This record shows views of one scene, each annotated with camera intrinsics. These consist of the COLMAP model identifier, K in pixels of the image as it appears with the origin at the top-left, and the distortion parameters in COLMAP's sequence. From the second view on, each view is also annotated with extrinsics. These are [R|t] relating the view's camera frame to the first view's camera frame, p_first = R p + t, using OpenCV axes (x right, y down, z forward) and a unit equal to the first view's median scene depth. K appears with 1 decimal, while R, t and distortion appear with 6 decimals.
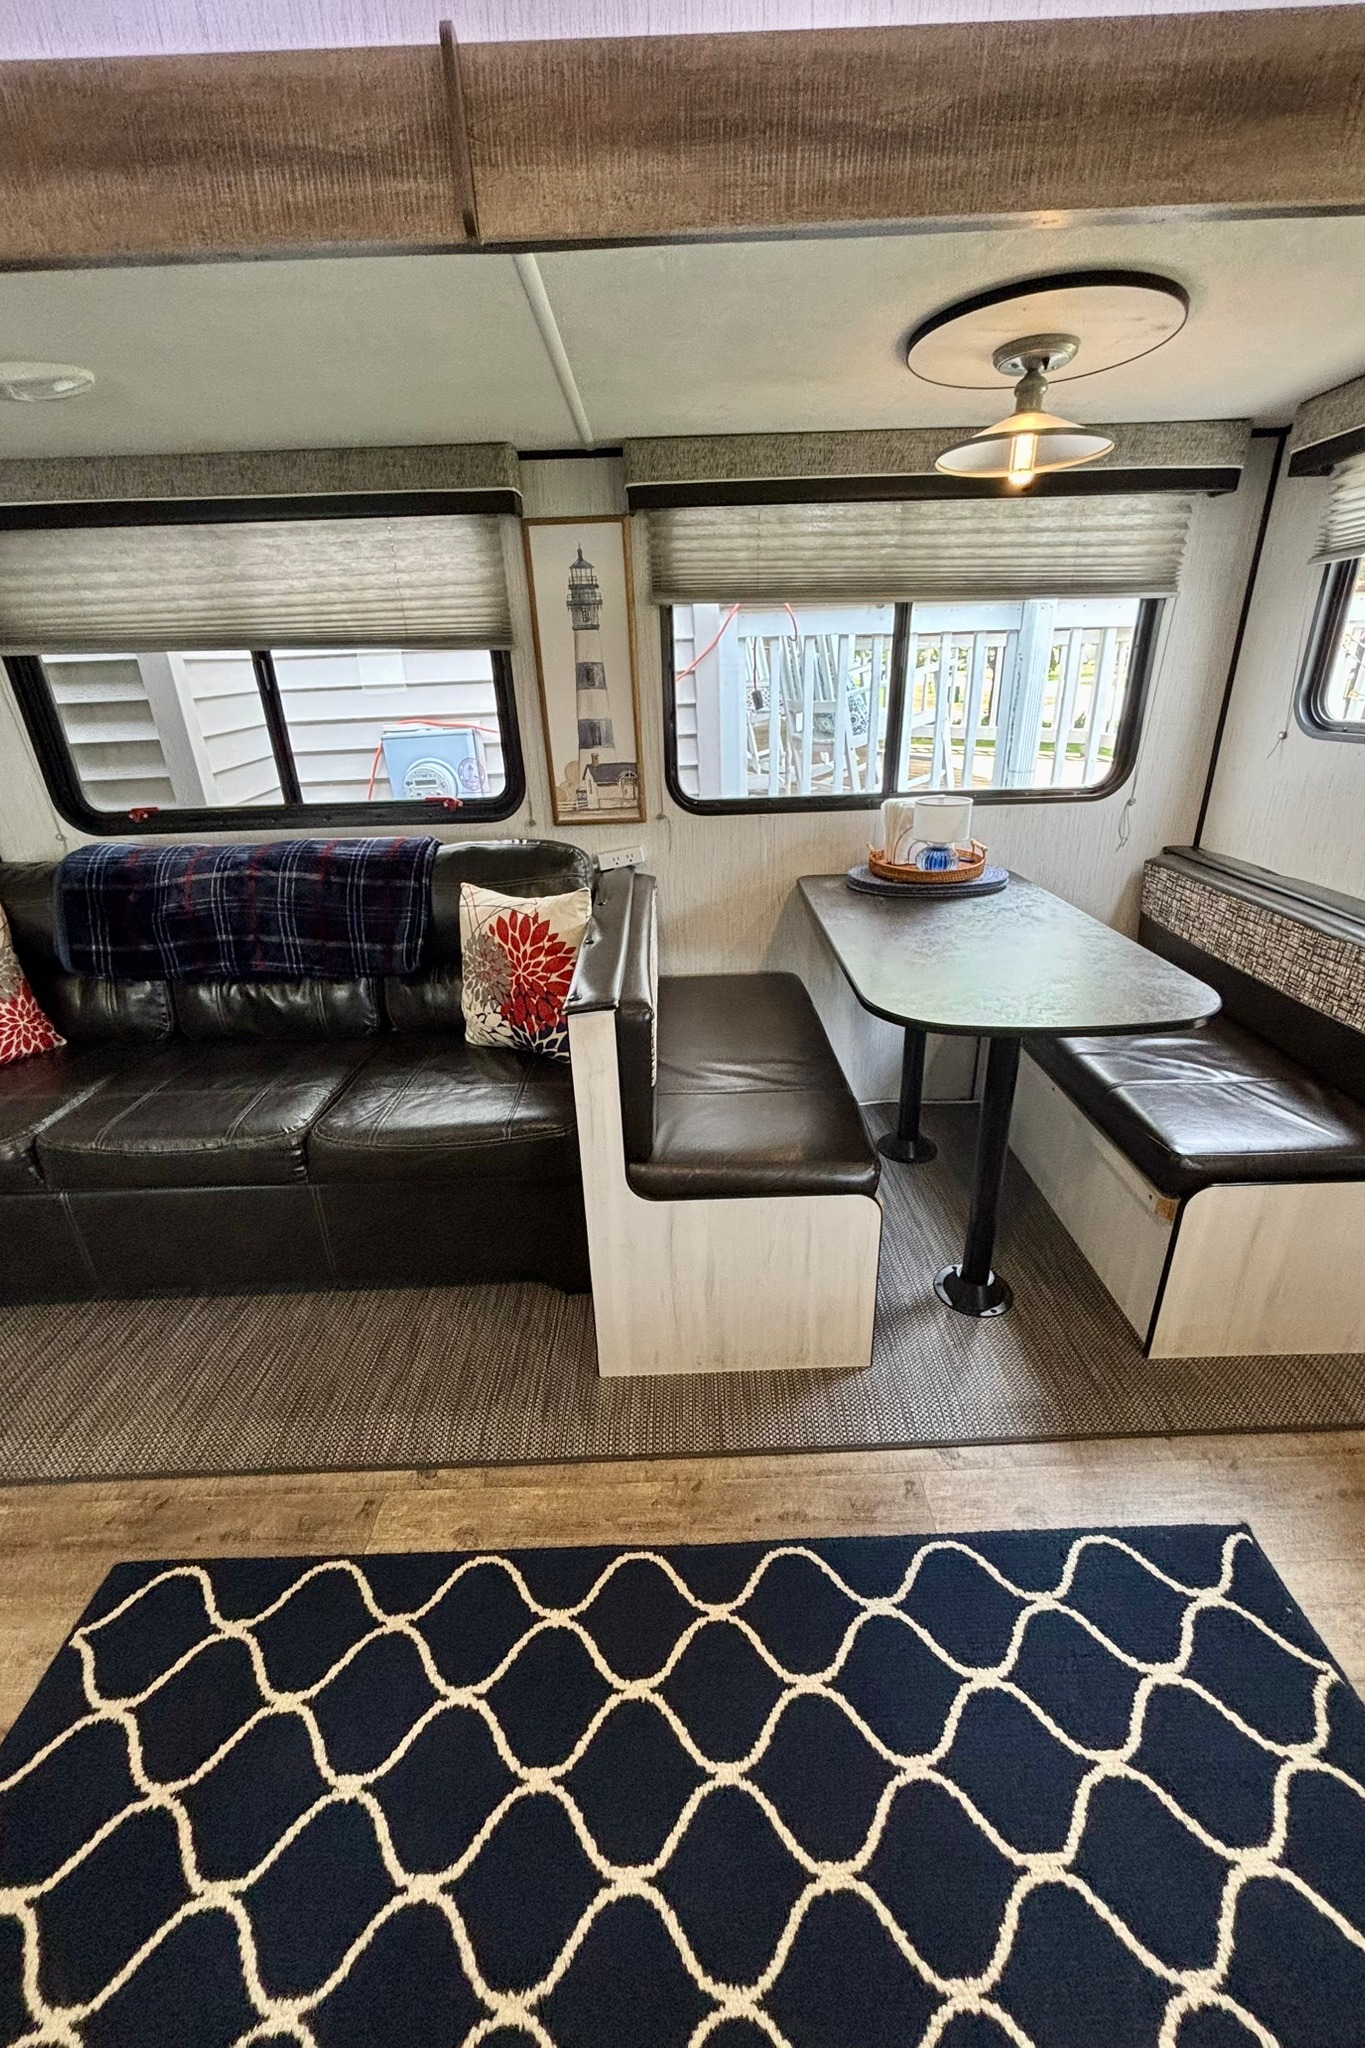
lens RADIAL K [[825.2, 0, 690.1], [0, 825.2, 1024.6], [0, 0, 1]] dist [-0.003090, -0.000127]
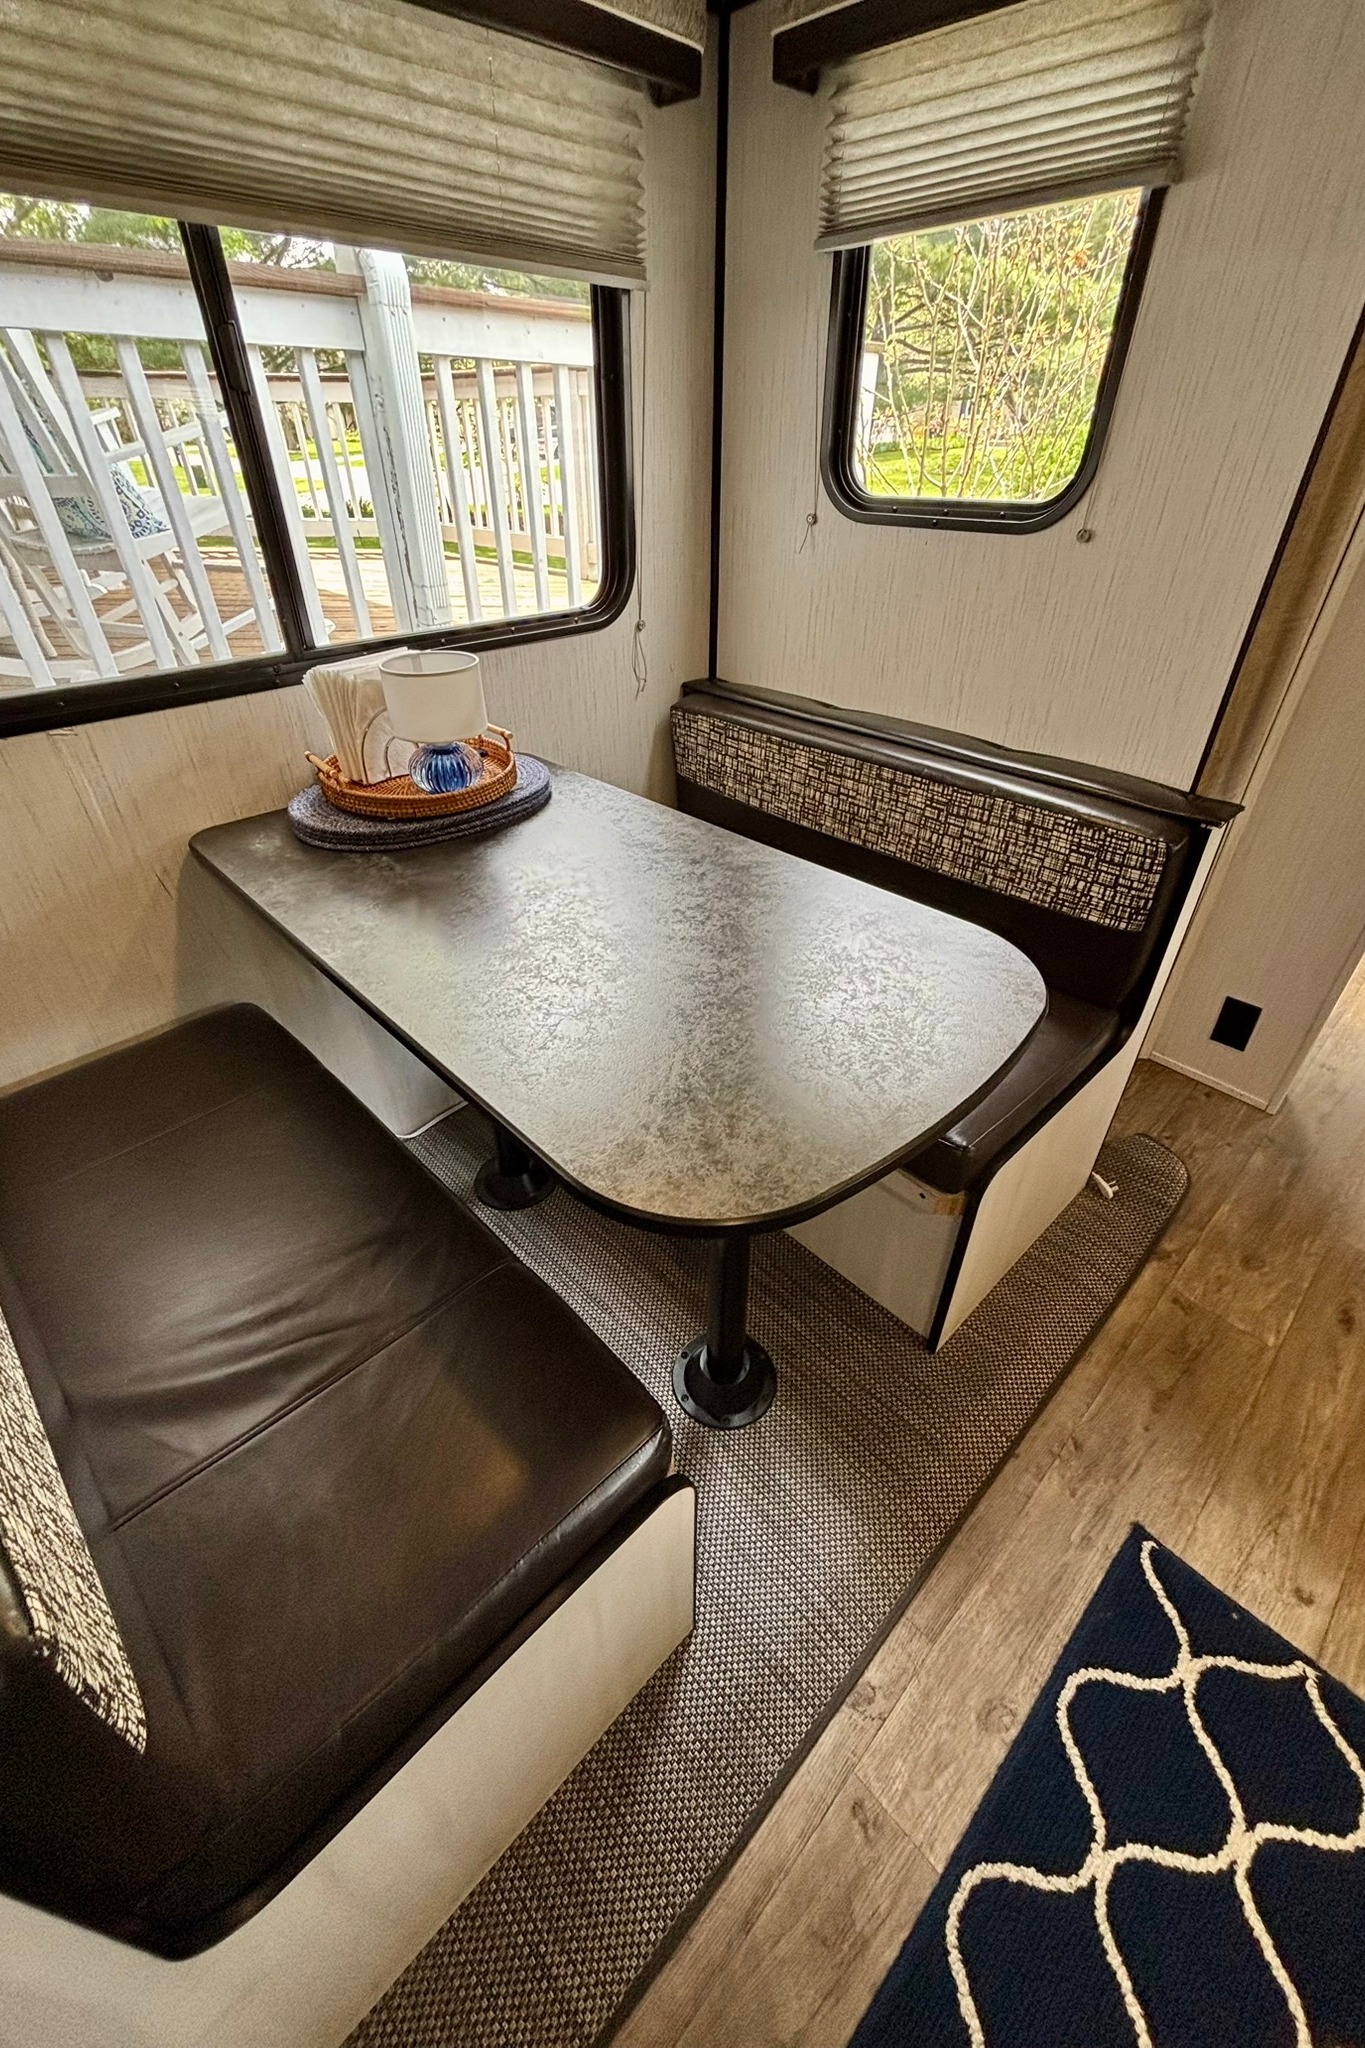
lens RADIAL K [[825.2, 0, 690.1], [0, 825.2, 1024.6], [0, 0, 1]] dist [-0.003090, -0.000127]
pose [[0.725973, -0.375196, 0.576361, 0.023834], [0.250735, 0.924785, 0.286190, -0.164798], [-0.640387, -0.063252, 0.765443, 0.457703]]
